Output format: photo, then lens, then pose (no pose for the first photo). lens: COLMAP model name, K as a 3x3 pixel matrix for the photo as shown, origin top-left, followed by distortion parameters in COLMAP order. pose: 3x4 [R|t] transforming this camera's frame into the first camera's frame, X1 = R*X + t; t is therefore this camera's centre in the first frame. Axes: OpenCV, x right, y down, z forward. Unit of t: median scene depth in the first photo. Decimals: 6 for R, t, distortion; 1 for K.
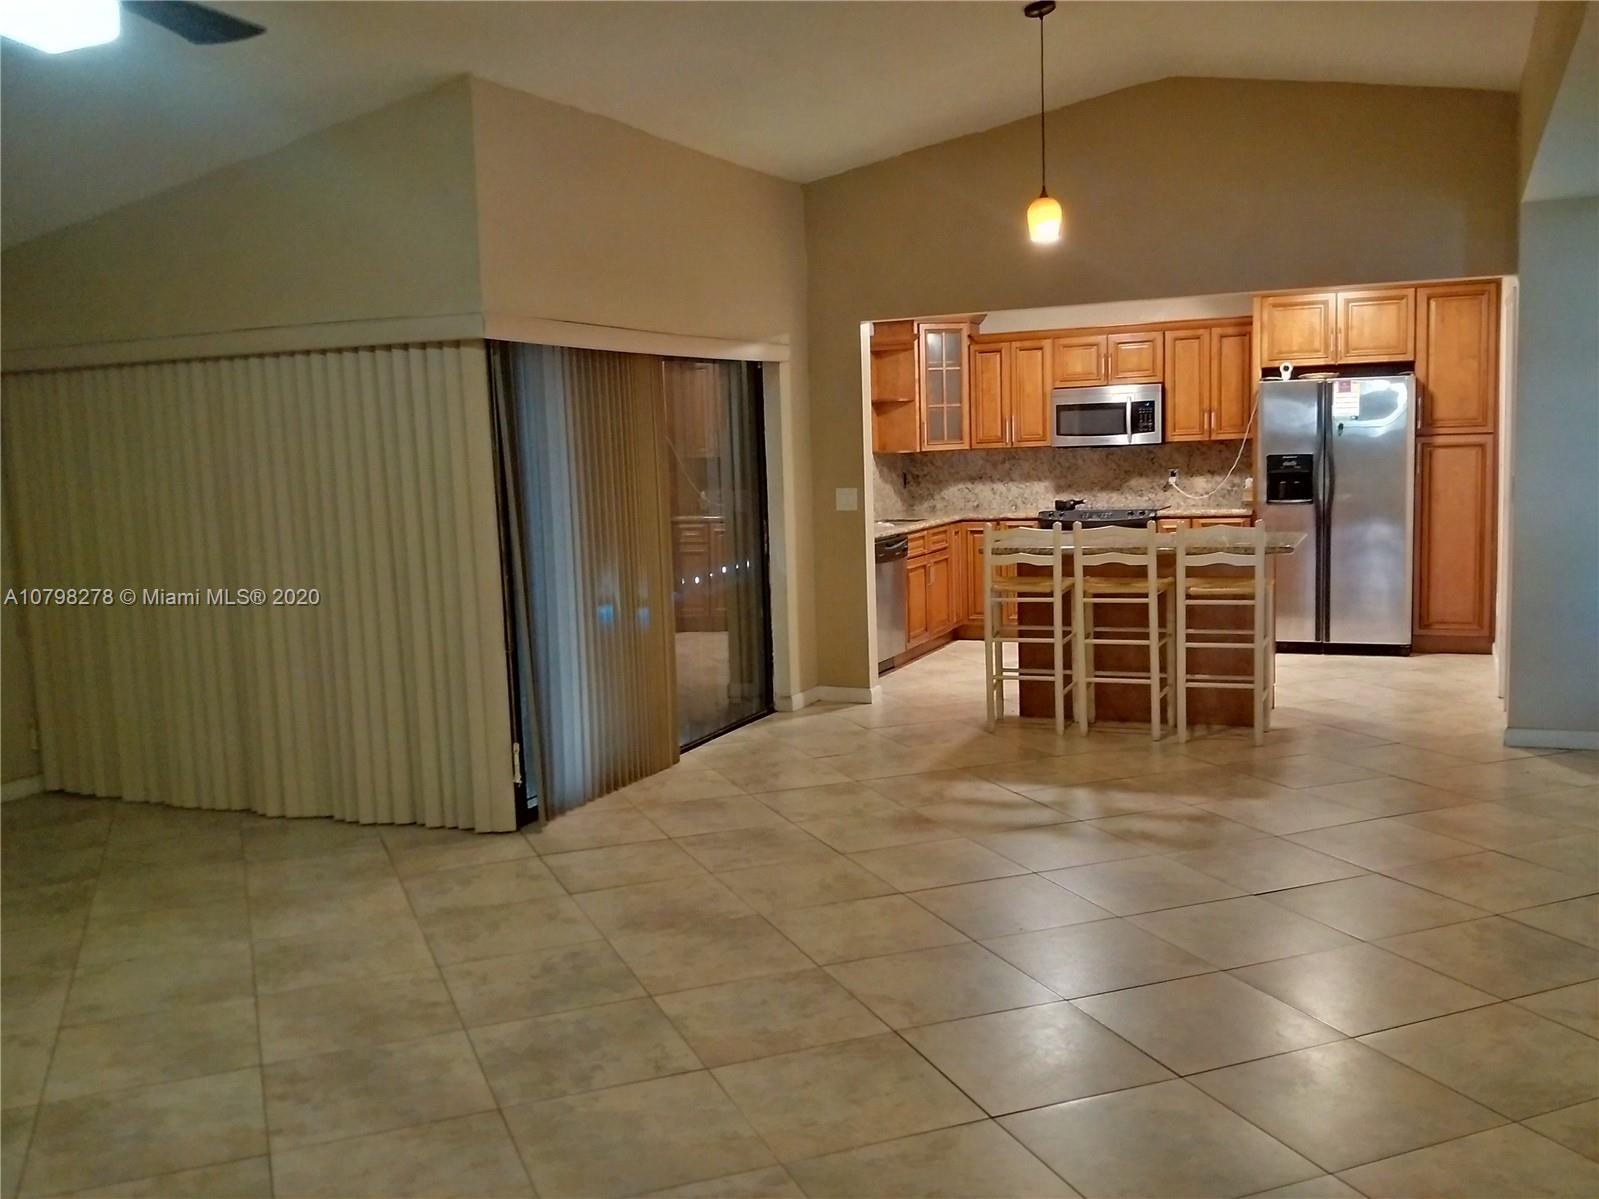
lens RADIAL K [[1470.0, 0, 771.2], [0, 1470.0, 601.7], [0, 0, 1]] dist [0.170594, -0.433589]
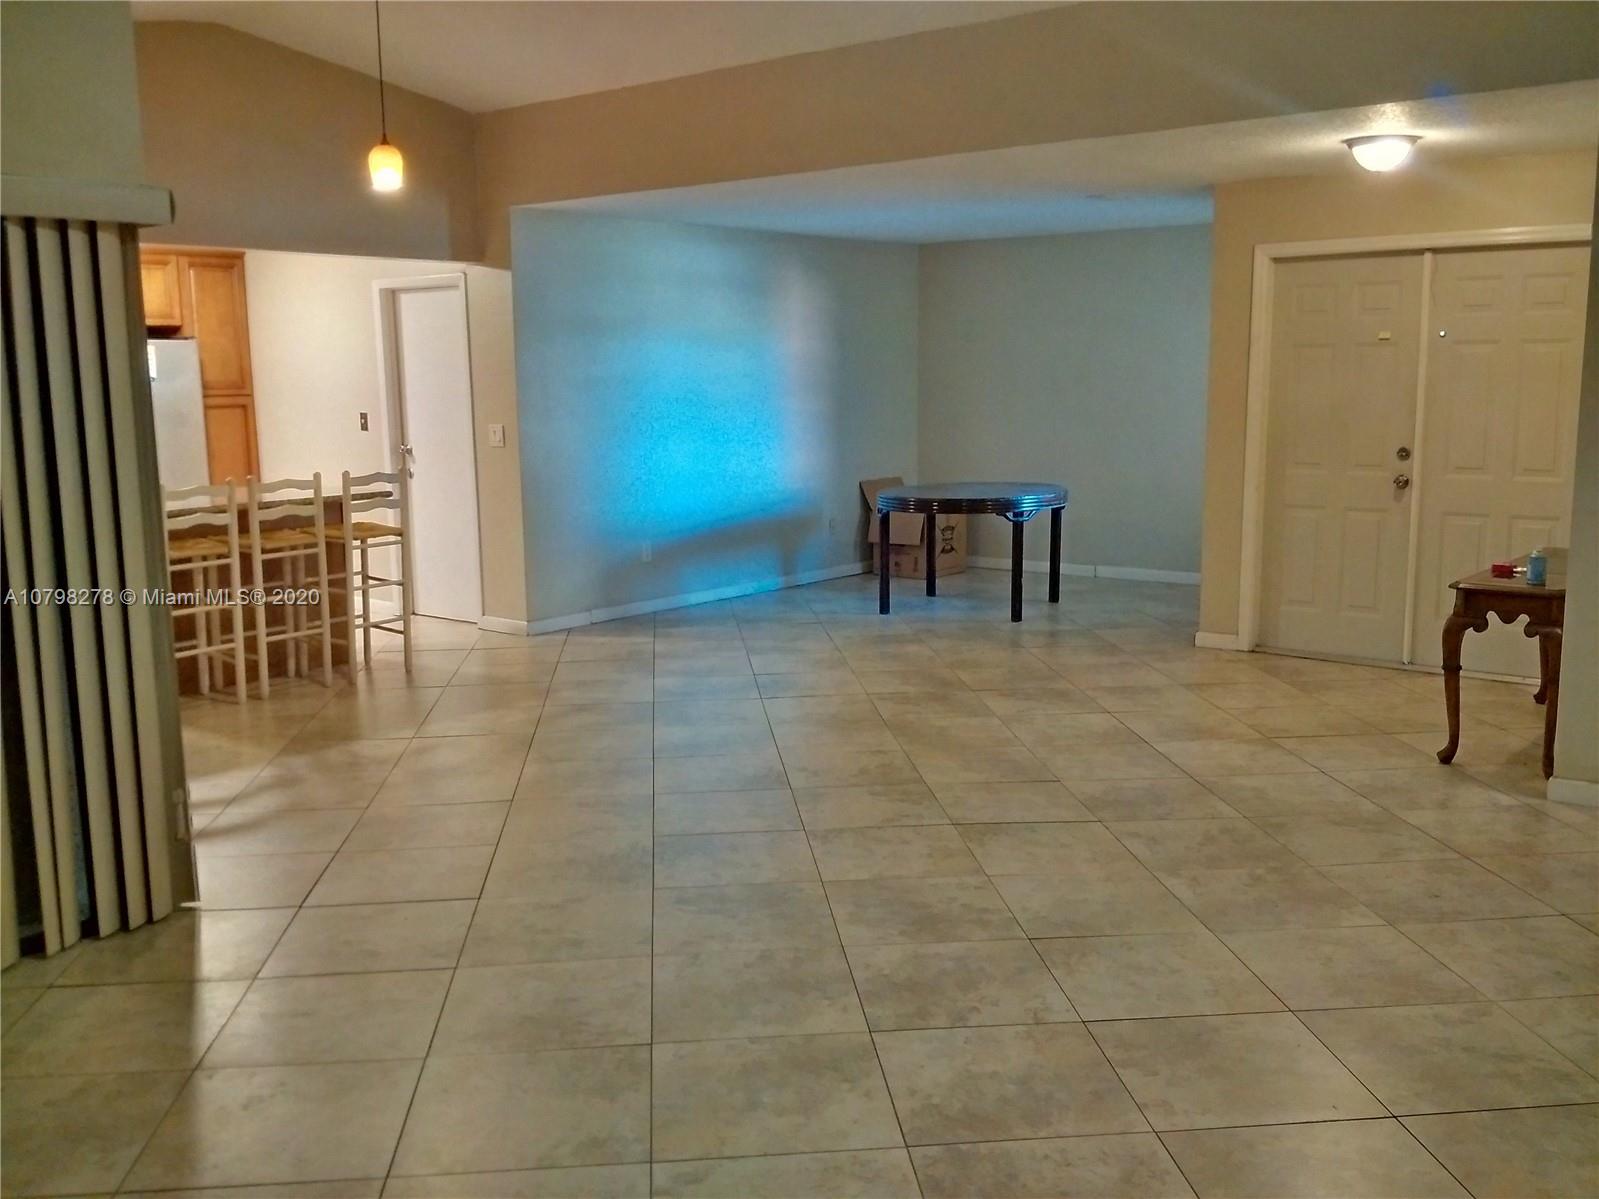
lens RADIAL K [[1450.6, 0, 799.1], [0, 1450.6, 635.9], [0, 0, 1]] dist [0.097205, -0.186892]
pose [[0.265137, -0.144981, 0.953249, -0.457739], [0.112110, 0.986561, 0.118865, -0.018496], [-0.957671, 0.075353, 0.277827, 0.296584]]
